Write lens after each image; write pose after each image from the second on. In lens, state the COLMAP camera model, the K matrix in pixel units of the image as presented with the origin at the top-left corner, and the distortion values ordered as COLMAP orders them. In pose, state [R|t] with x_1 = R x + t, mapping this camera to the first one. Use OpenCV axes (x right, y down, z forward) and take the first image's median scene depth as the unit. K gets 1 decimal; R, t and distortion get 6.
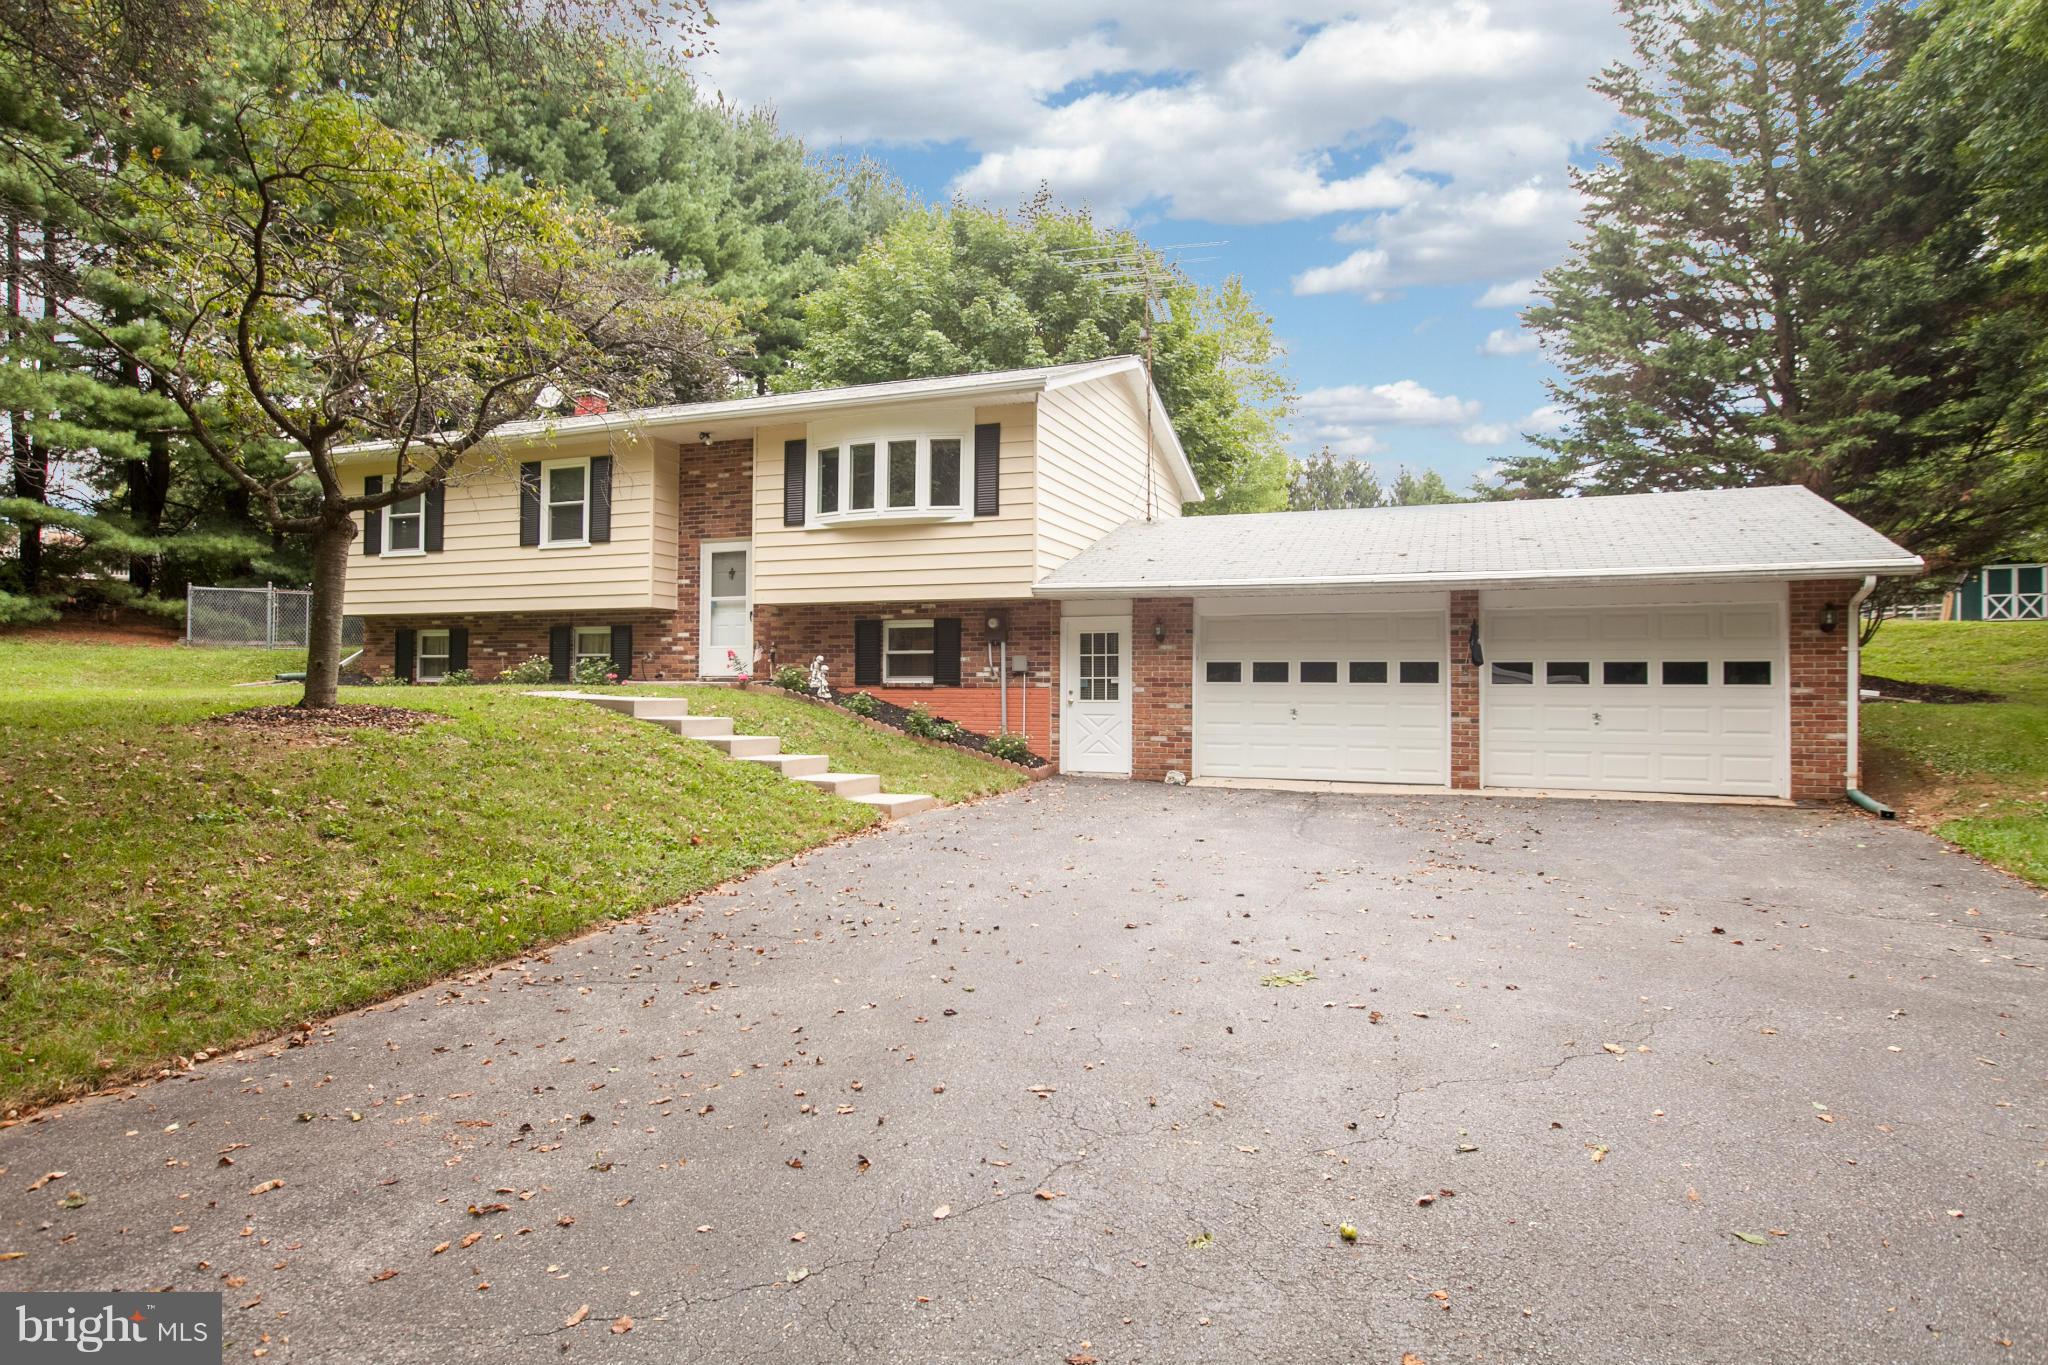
lens RADIAL K [[1202.1, 0, 968.7], [0, 1202.1, 669.5], [0, 0, 1]] dist [0.000829, 0.000002]
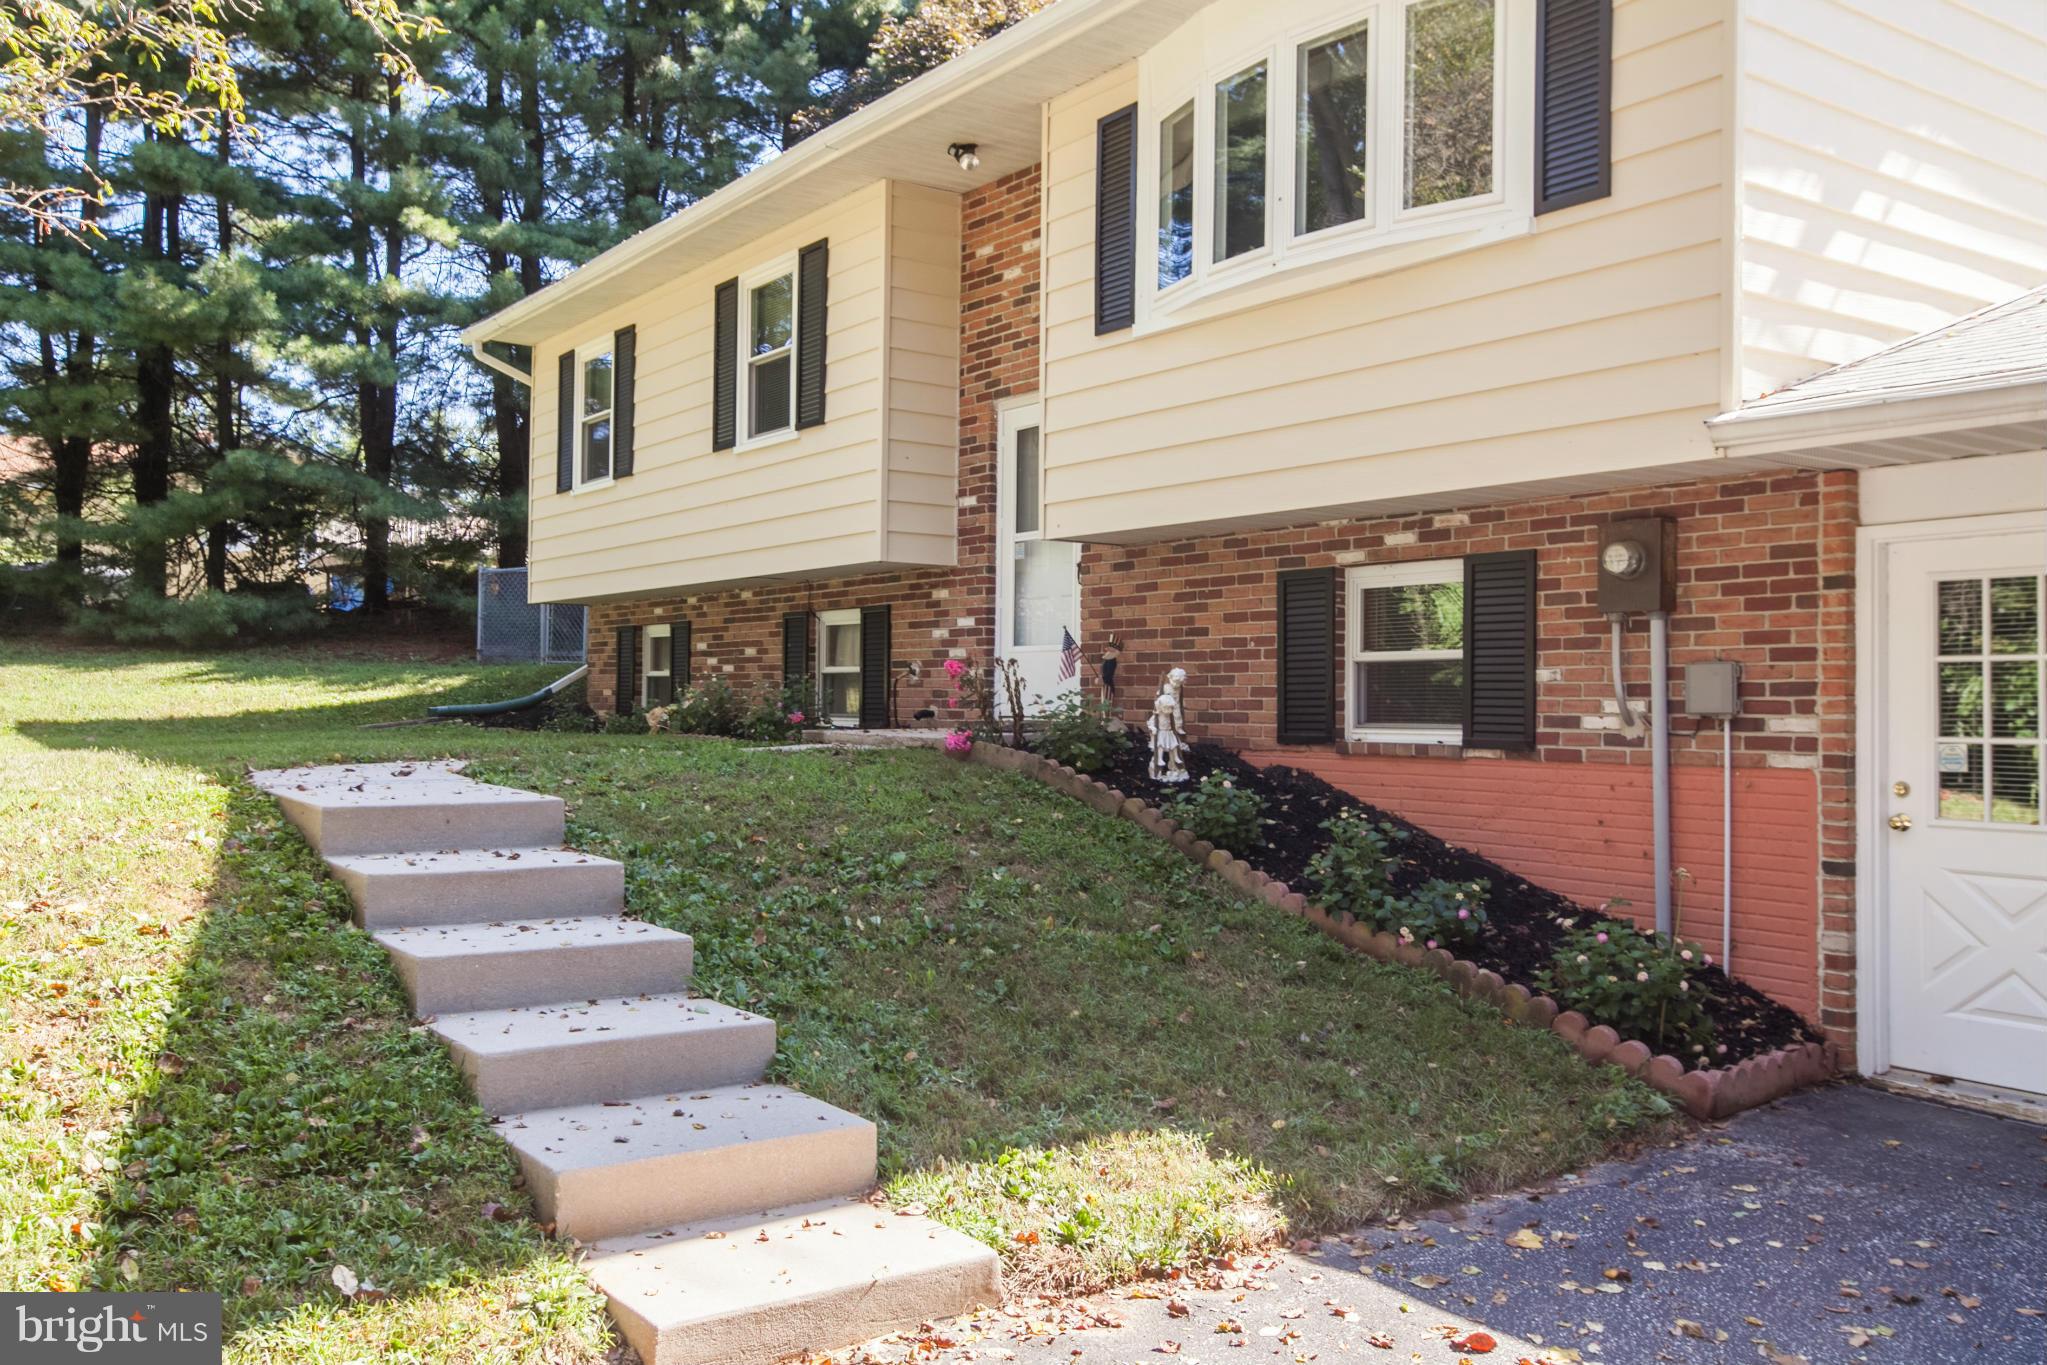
lens RADIAL K [[1685.4, 0, 1023.5], [0, 1685.4, 682.5], [0, 0, 1]] dist [0.017666, 0.004132]
pose [[0.858822, -0.006096, -0.512238, 0.111828], [0.007509, 0.999972, 0.000688, -0.007987], [0.512219, -0.004437, 0.858844, 0.547369]]
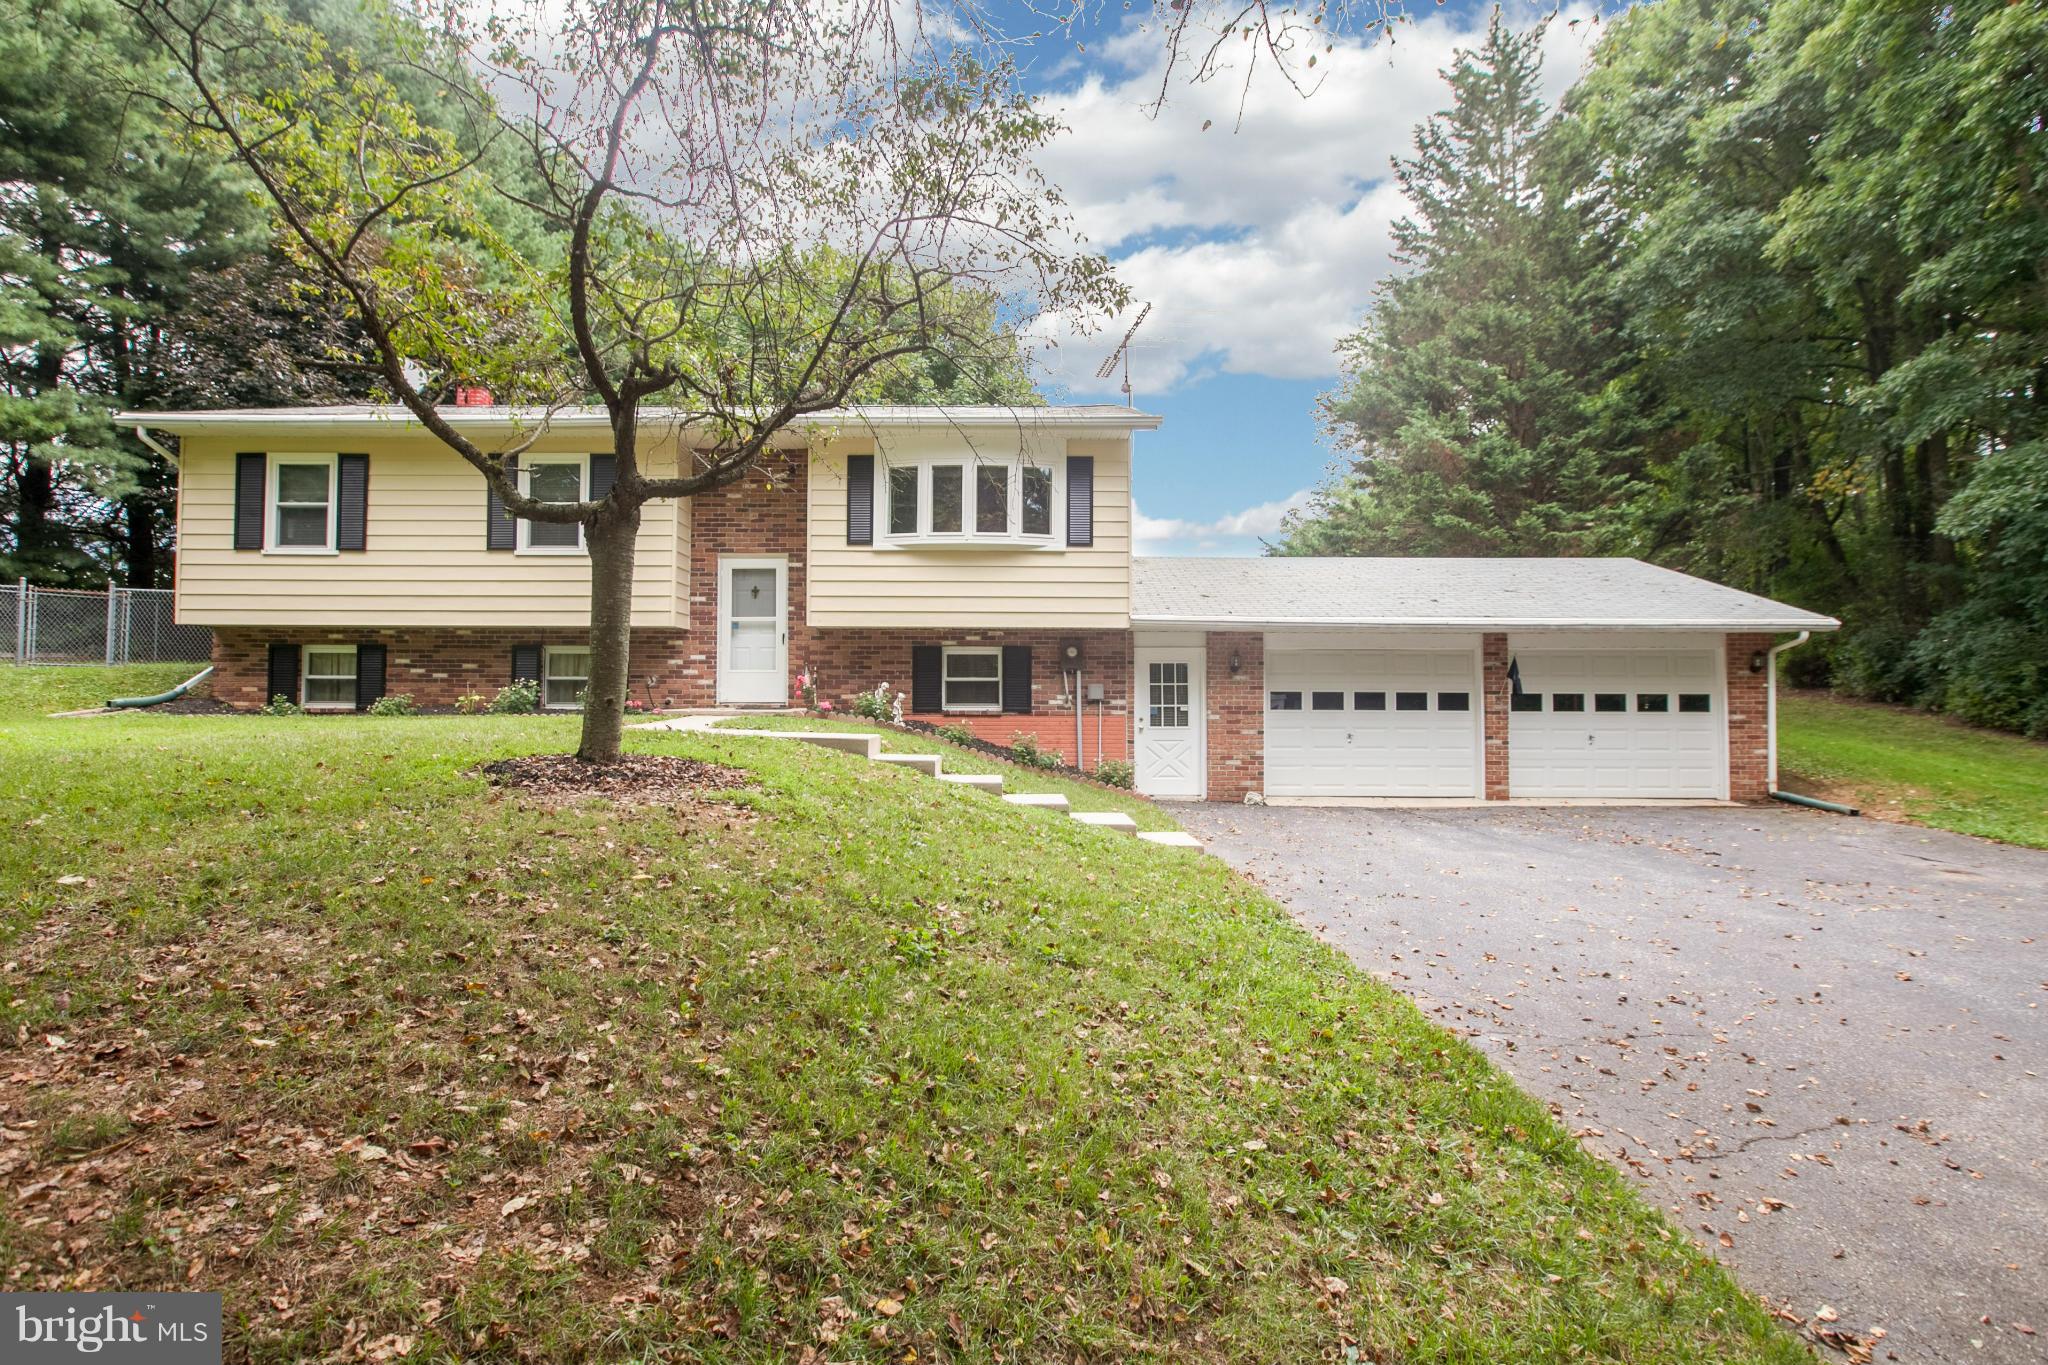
lens RADIAL K [[1084.5, 0, 1011.4], [0, 1084.5, 680.1], [0, 0, 1]] dist [-0.004744, -0.001276]
pose [[0.922709, 0.010512, 0.385353, -0.382244], [-0.005229, 0.999877, -0.014756, -0.000803], [-0.385461, 0.011600, 0.922651, 0.172290]]
